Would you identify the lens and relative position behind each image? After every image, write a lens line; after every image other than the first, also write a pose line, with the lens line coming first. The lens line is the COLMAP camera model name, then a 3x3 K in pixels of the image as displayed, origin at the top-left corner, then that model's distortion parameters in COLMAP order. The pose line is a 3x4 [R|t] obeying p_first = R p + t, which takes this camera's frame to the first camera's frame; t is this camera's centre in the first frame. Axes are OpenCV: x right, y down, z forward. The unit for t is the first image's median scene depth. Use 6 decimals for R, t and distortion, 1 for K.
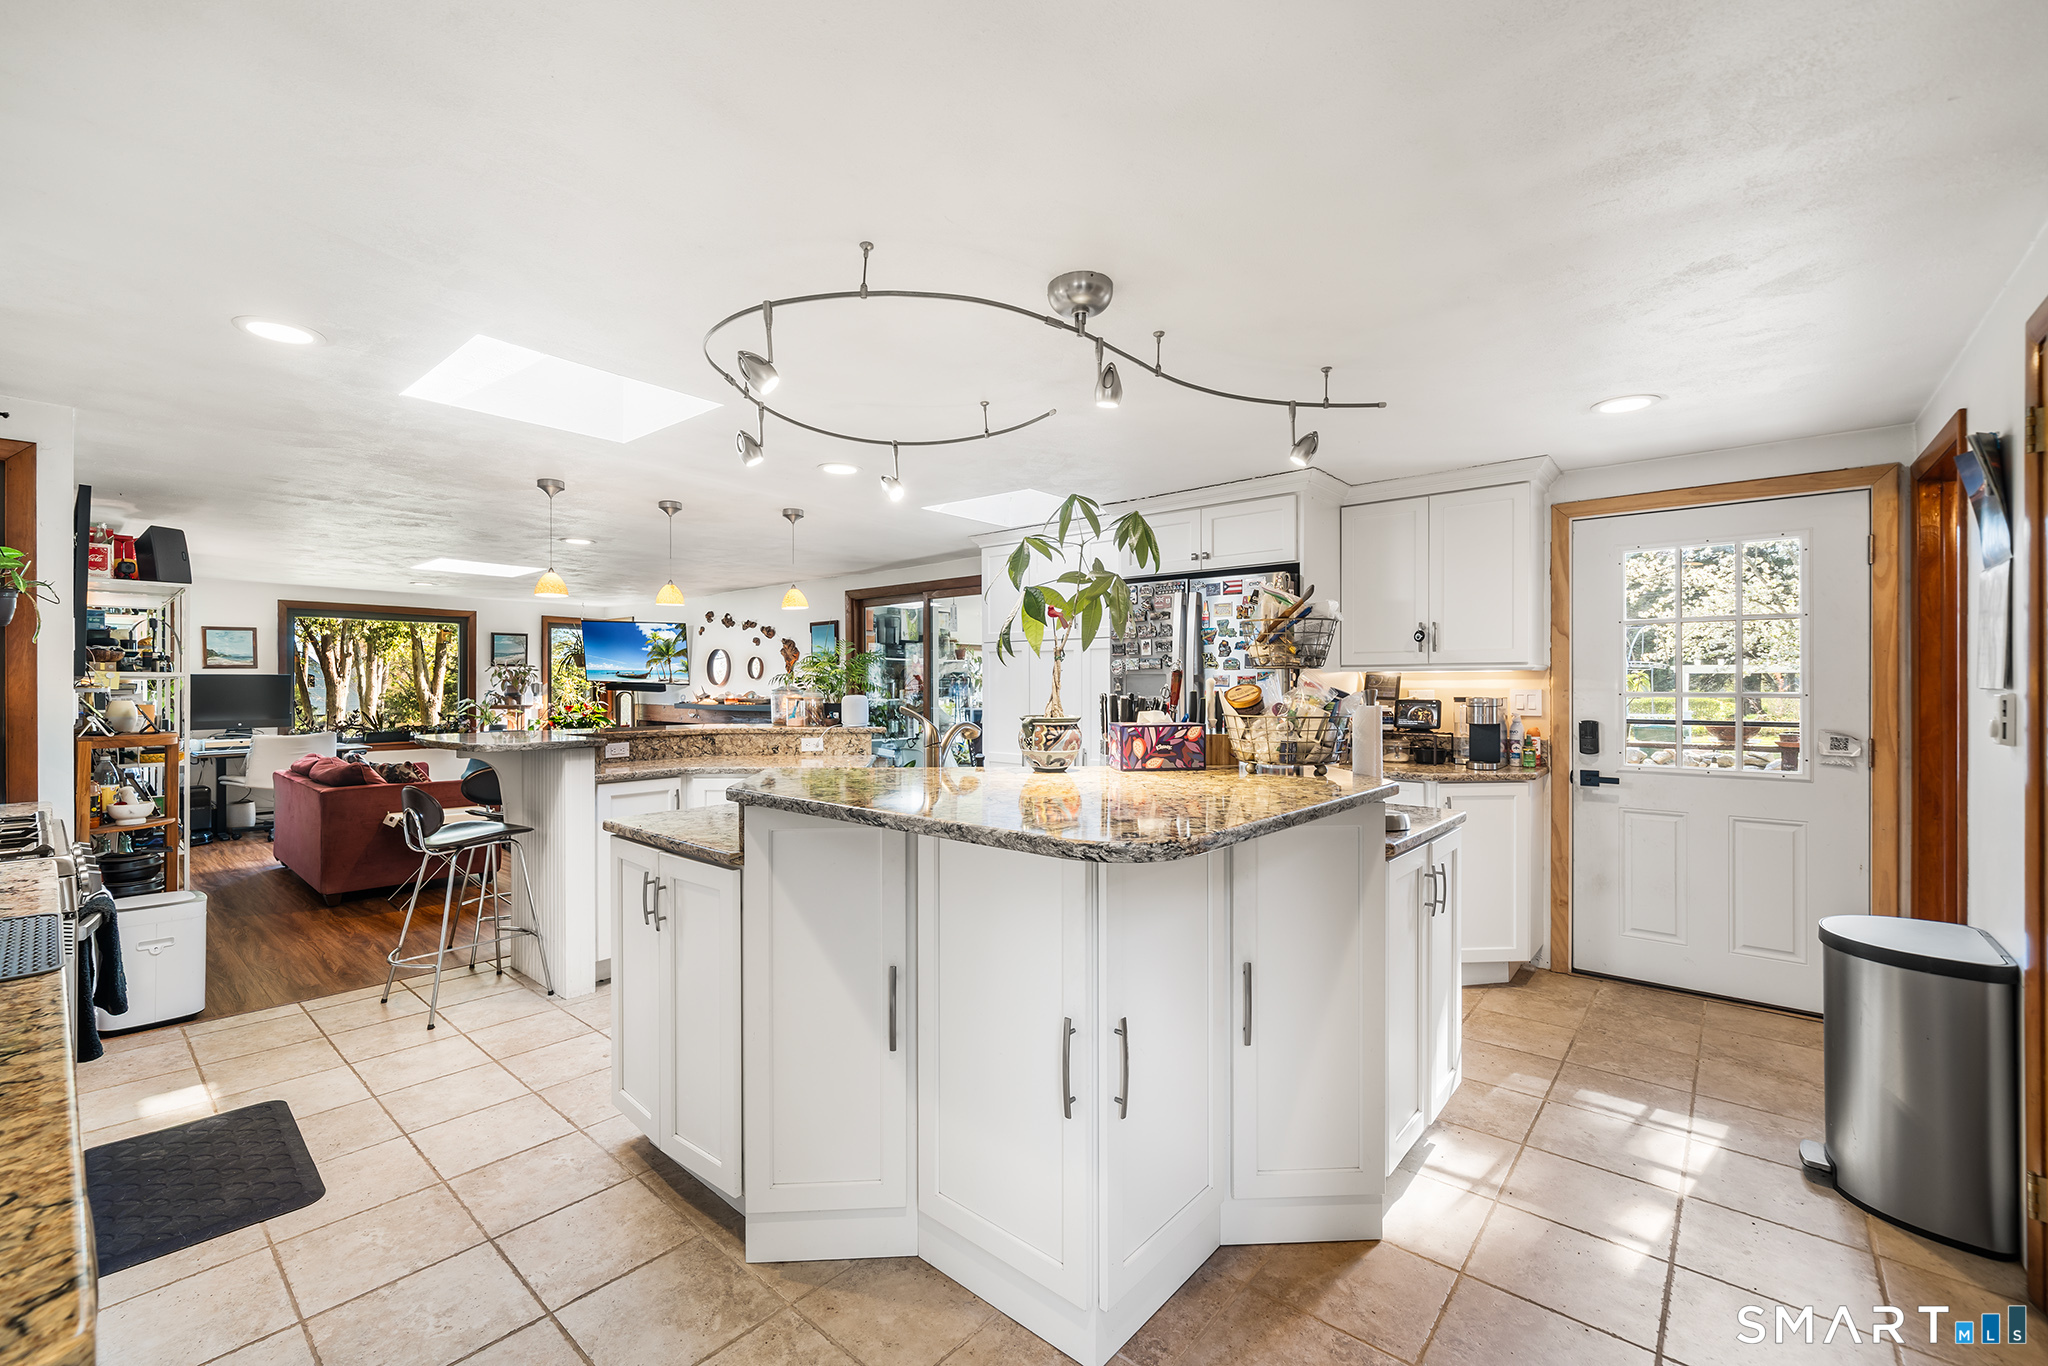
lens RADIAL K [[841.5, 0, 989.4], [0, 841.5, 681.6], [0, 0, 1]] dist [-0.000930, 0.000106]
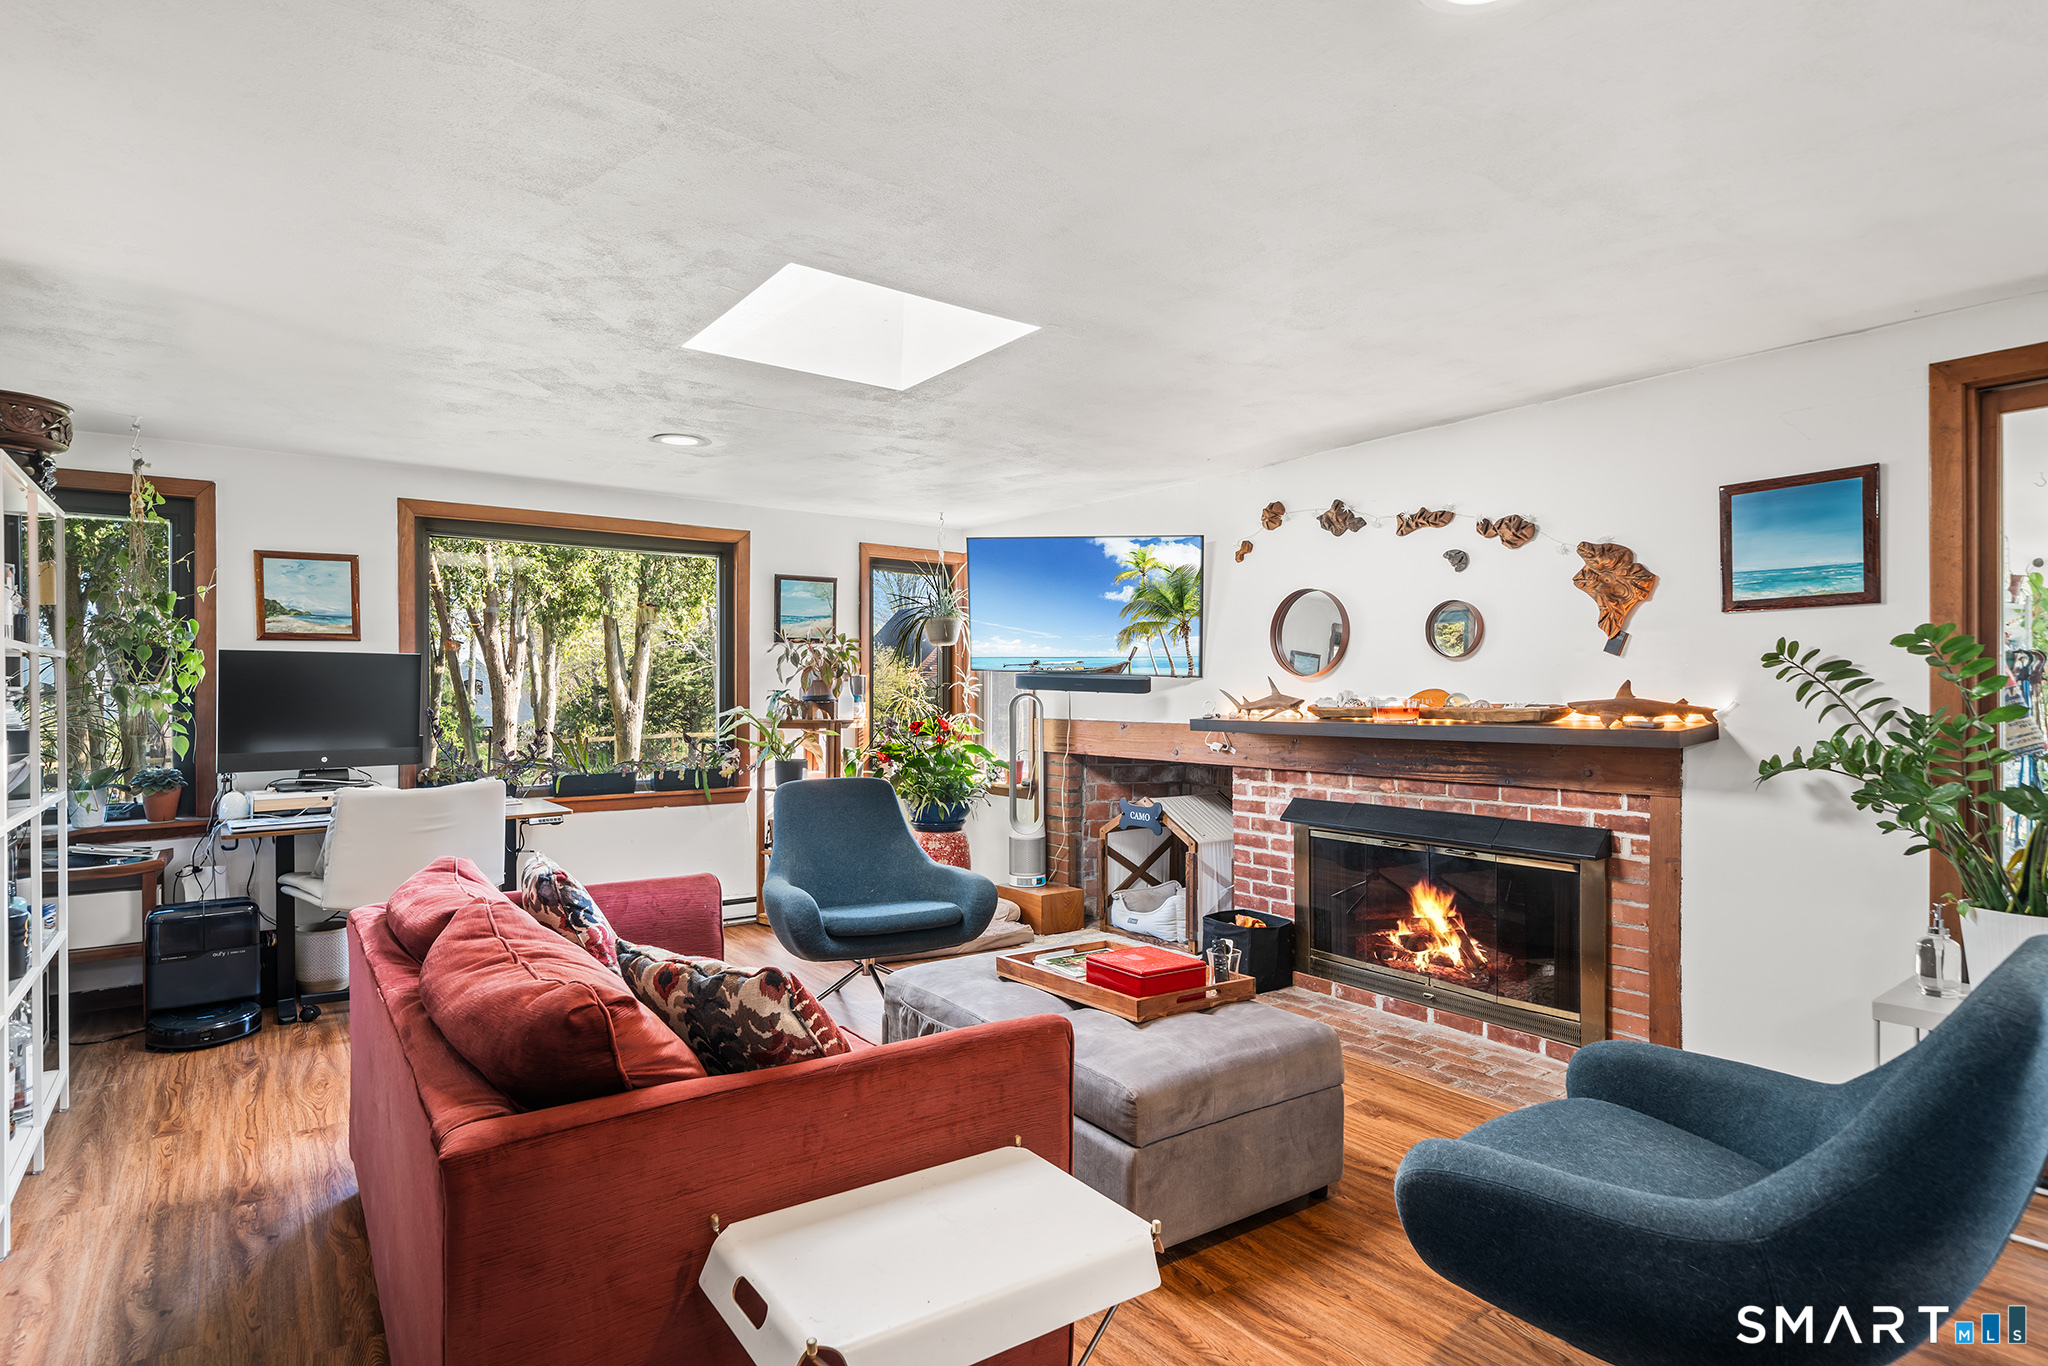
lens RADIAL K [[1090.5, 0, 1009.6], [0, 1090.5, 694.8], [0, 0, 1]] dist [0.002450, 0.000100]
pose [[0.974491, 0.001011, -0.224423, -0.349807], [0.000241, 0.999985, 0.005551, 0.010444], [0.224426, -0.005463, 0.974476, 0.449397]]
